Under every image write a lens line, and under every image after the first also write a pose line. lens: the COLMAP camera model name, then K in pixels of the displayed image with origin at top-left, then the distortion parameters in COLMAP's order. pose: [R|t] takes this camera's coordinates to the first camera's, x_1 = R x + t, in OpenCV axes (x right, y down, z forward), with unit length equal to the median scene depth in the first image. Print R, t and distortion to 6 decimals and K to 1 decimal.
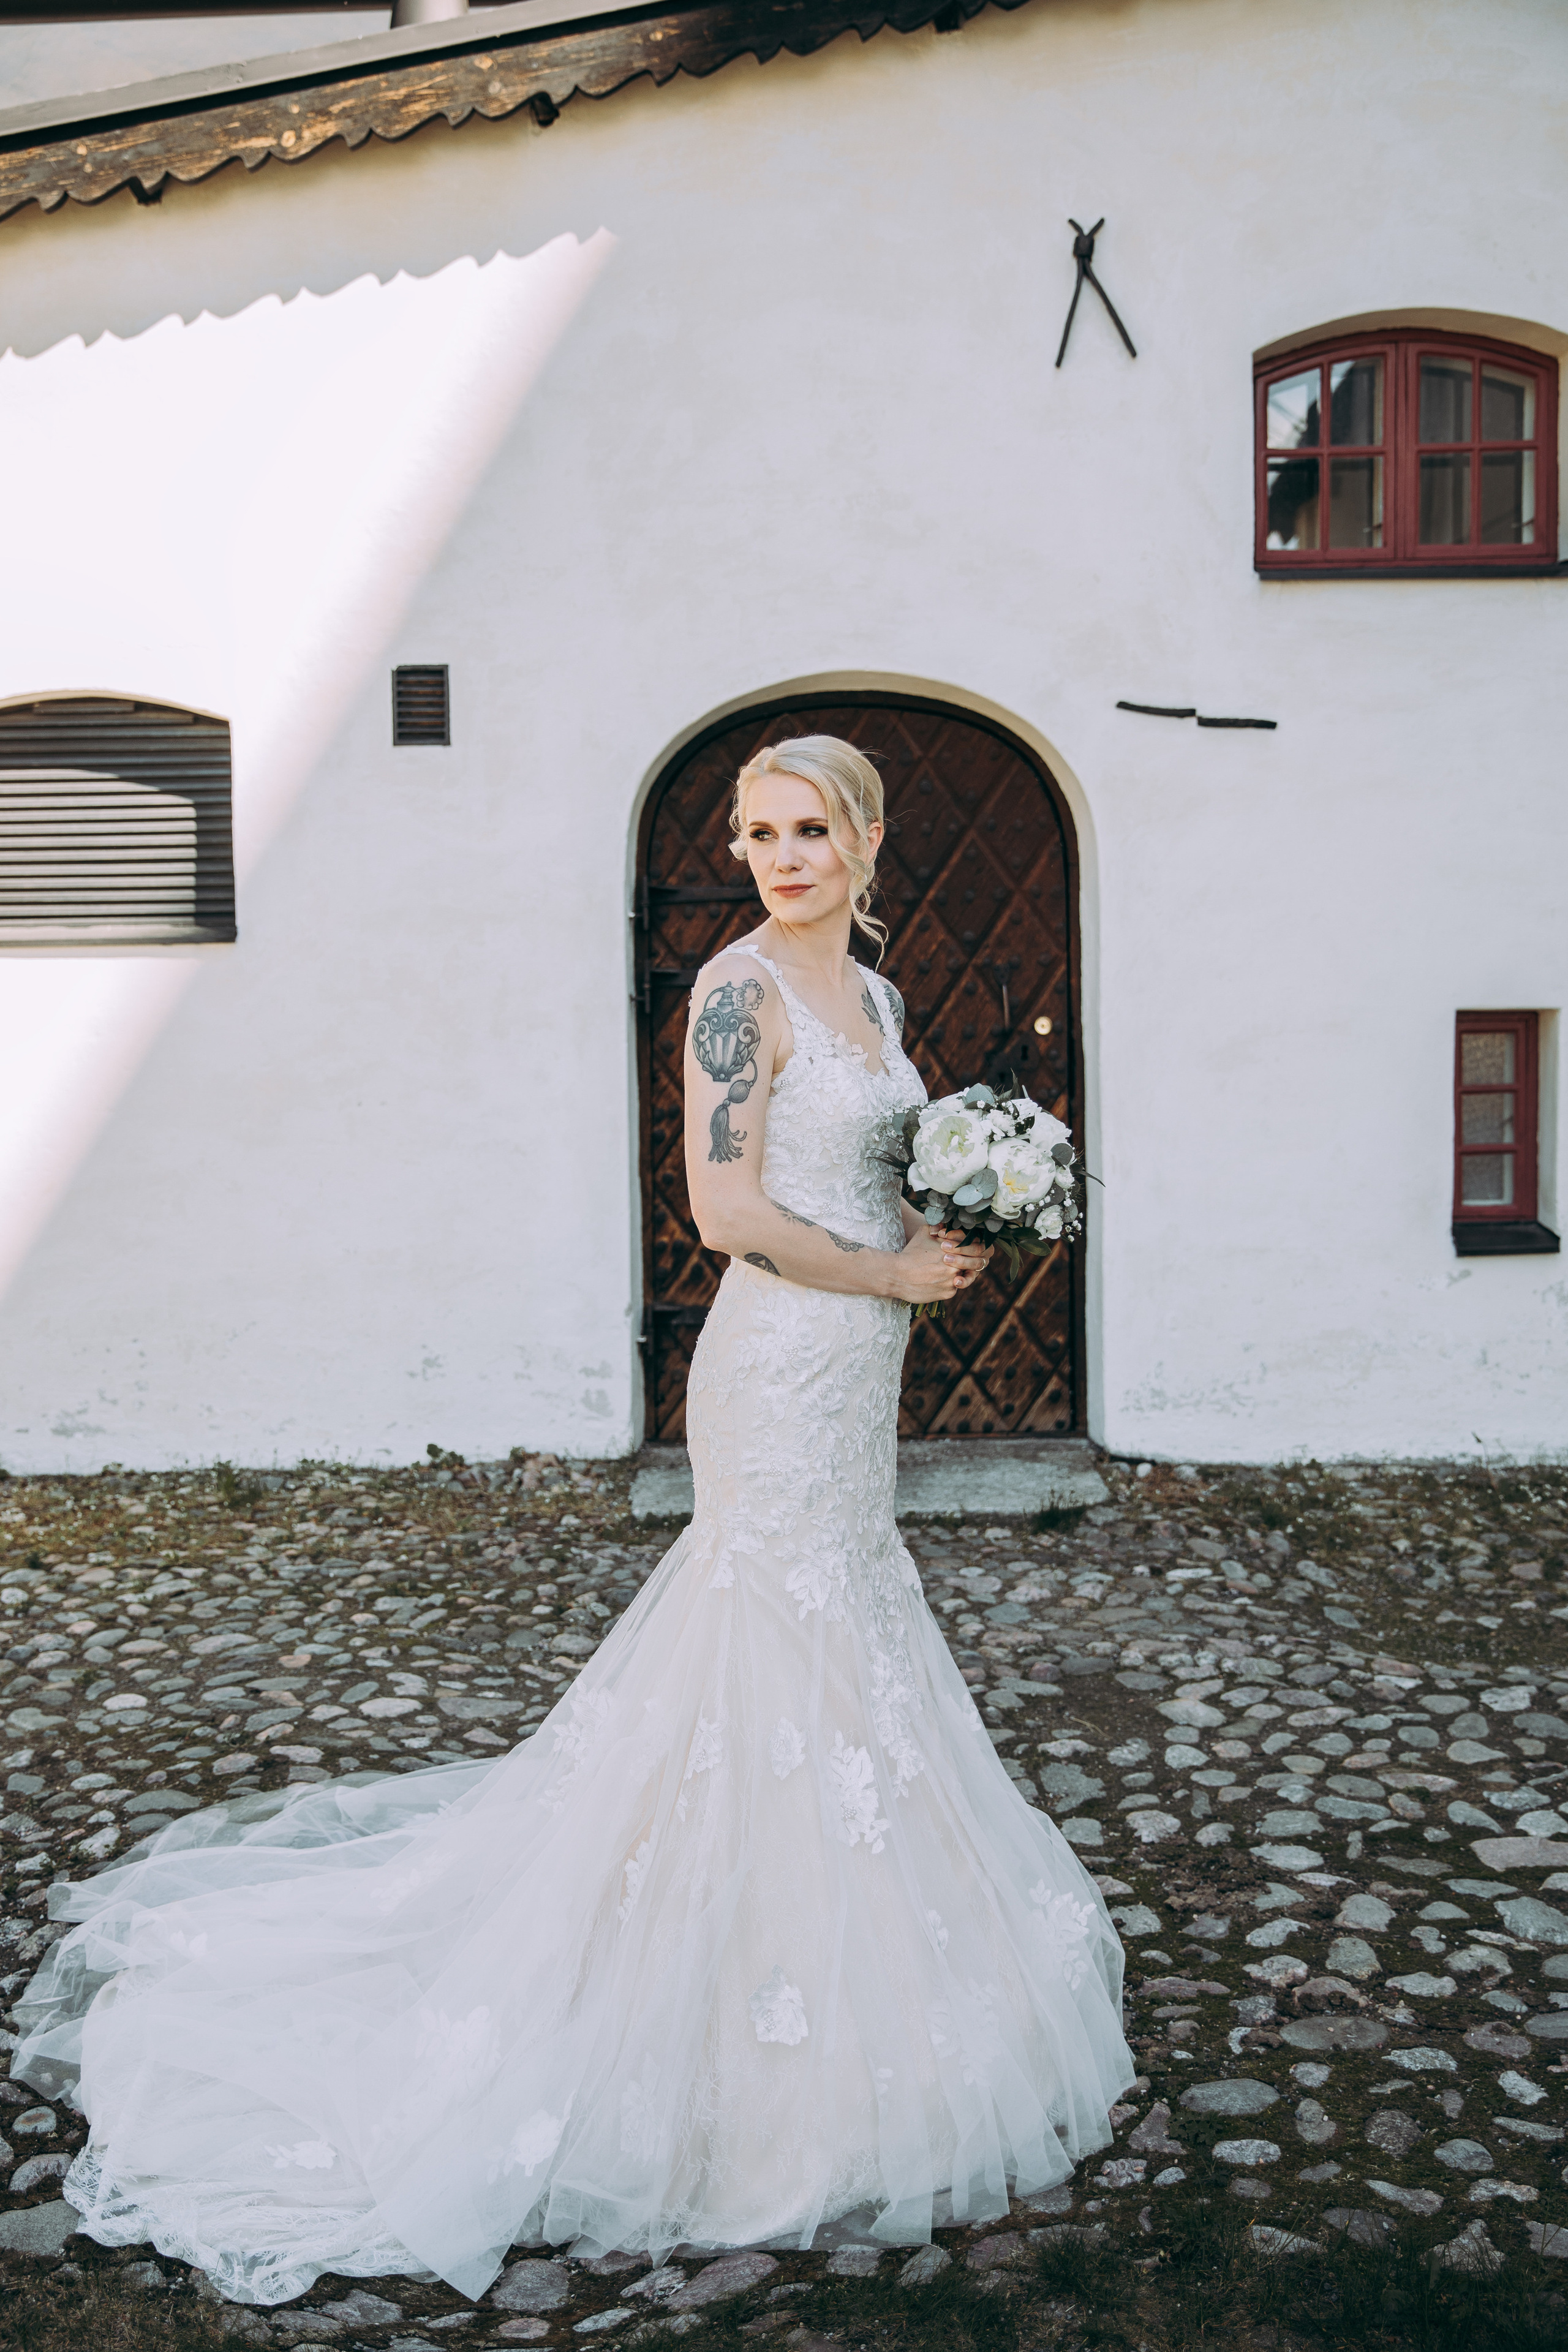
lens RADIAL K [[2470.3, 0, 820.6], [0, 2470.3, 1208.9], [0, 0, 1]] dist [-0.003563, 0.000000]
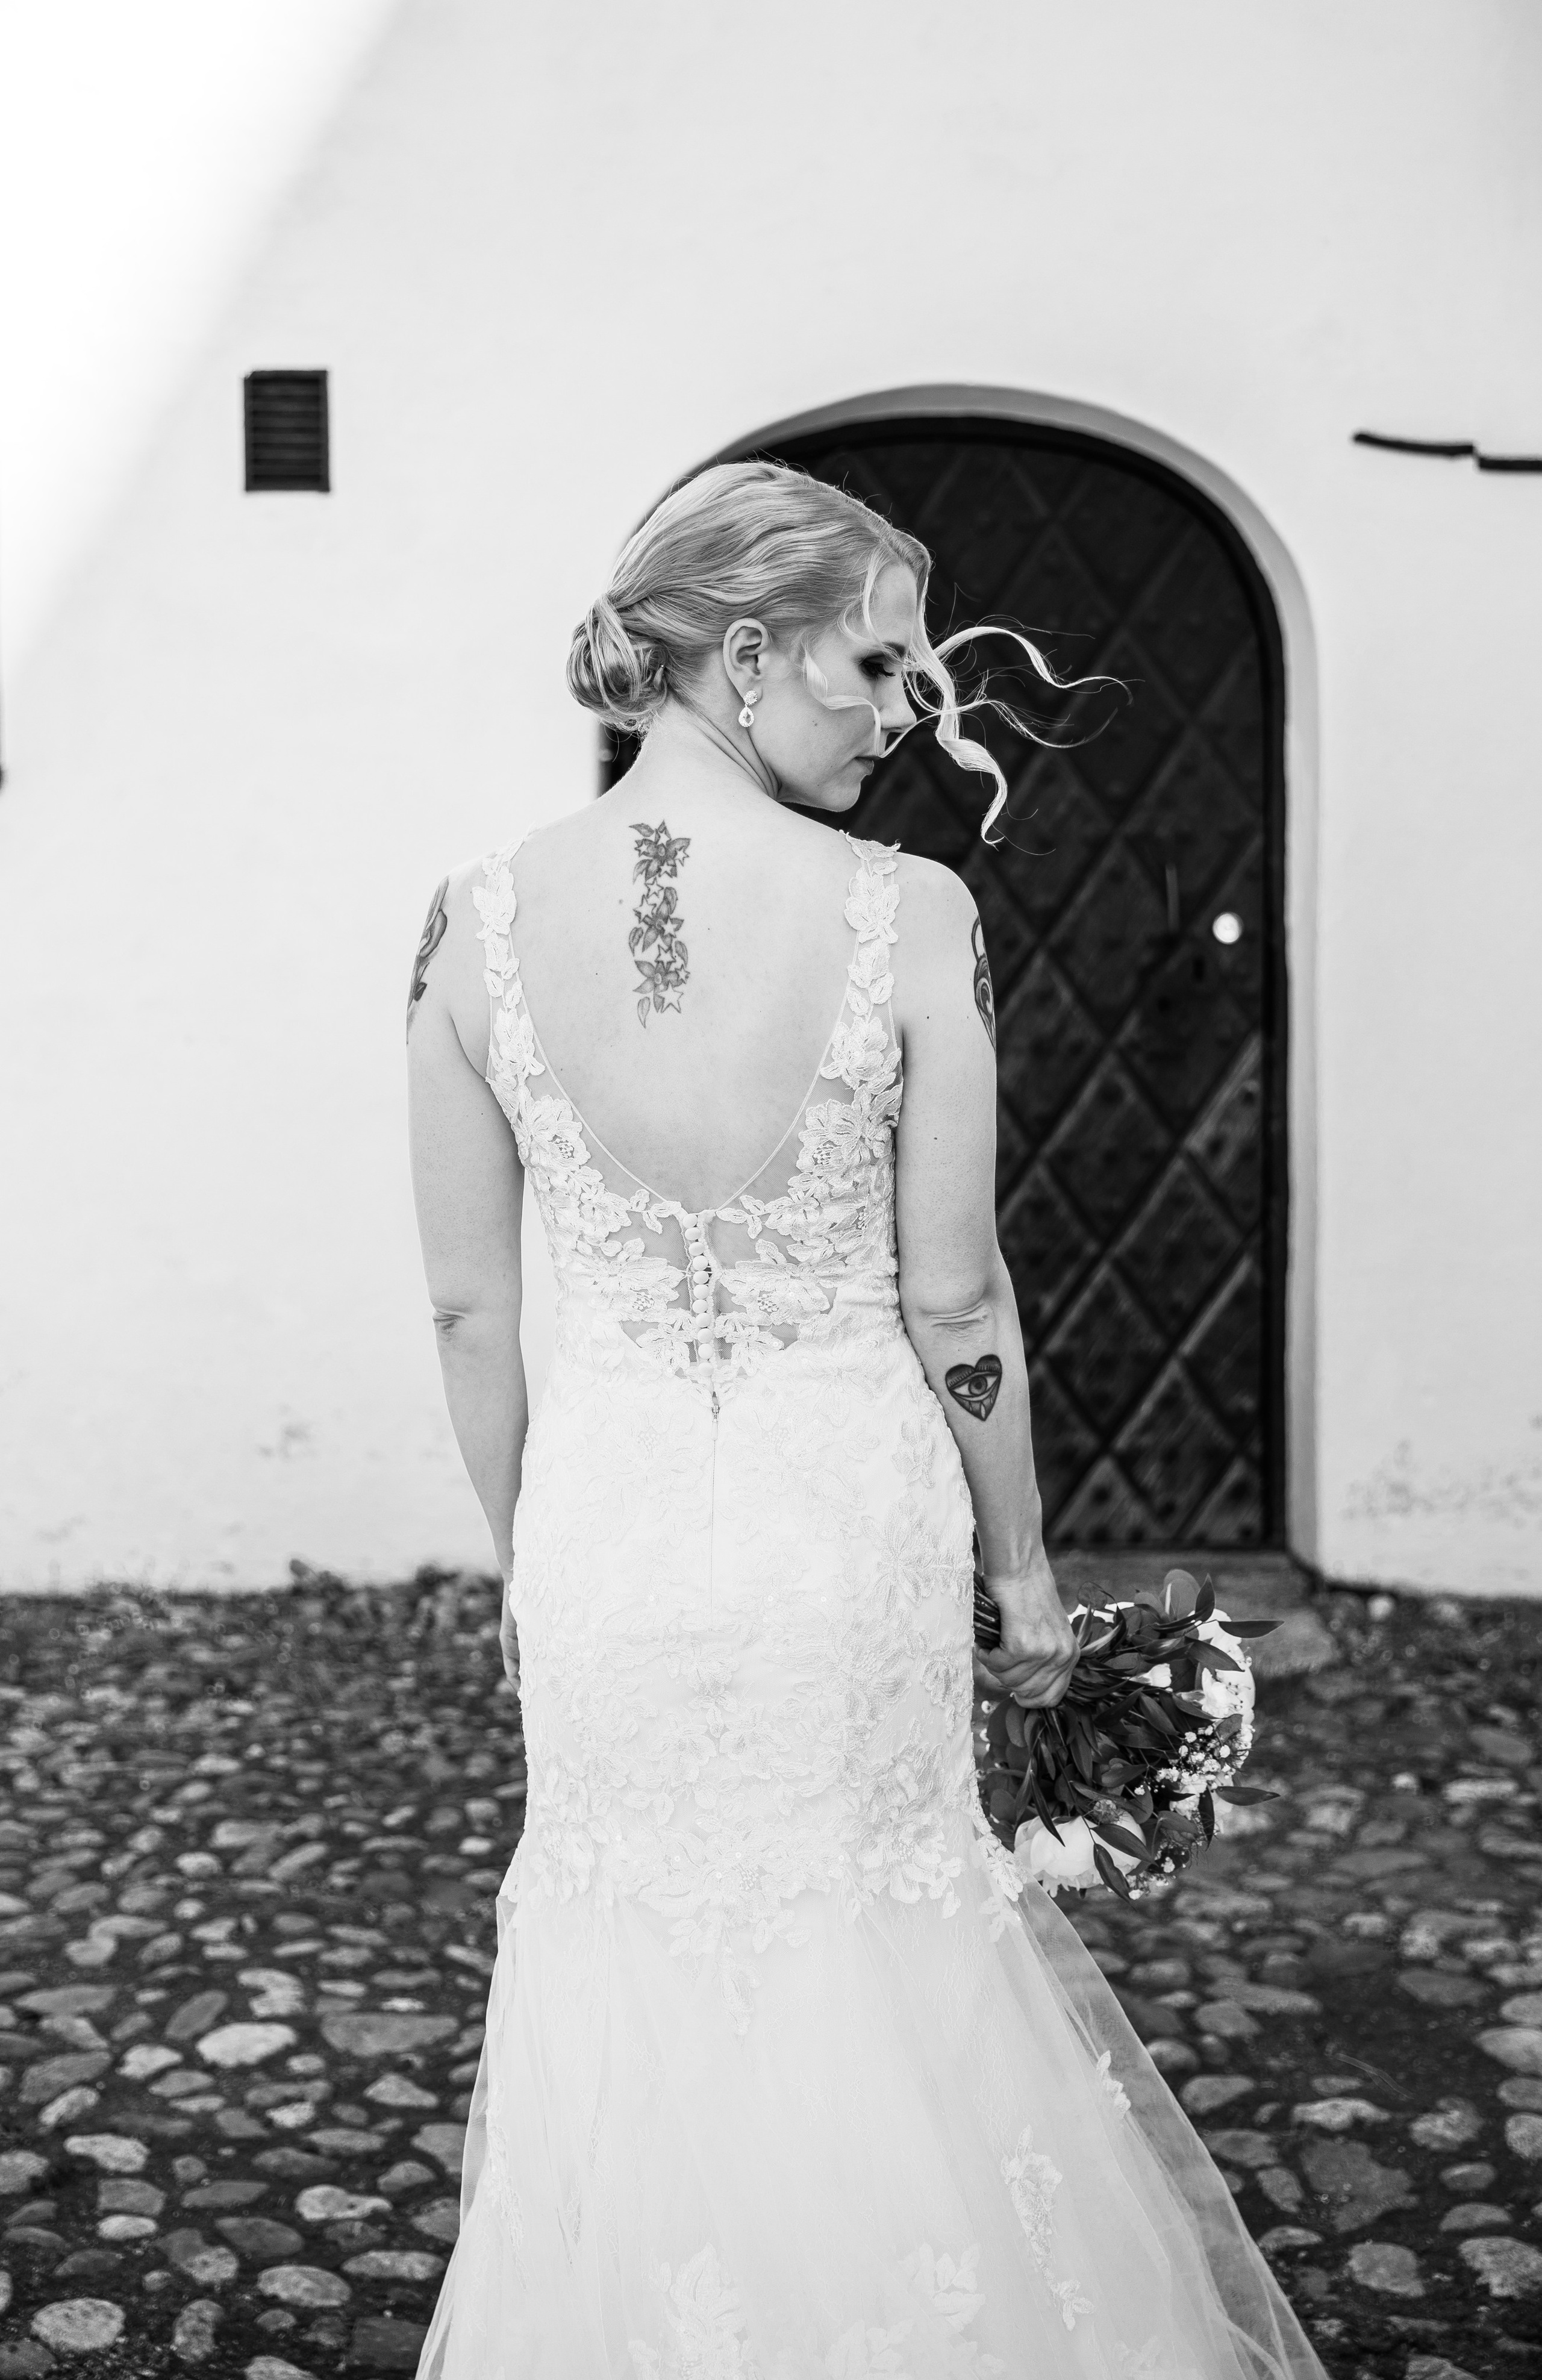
lens RADIAL K [[3295.6, 0, 771.8], [0, 3295.6, 1150.5], [0, 0, 1]] dist [0.057121, 0.000000]
pose [[0.999974, 0.007263, 0.000354, -0.034611], [-0.007264, 0.999970, 0.002813, -0.018289], [-0.000334, -0.002816, 0.999996, 0.133095]]
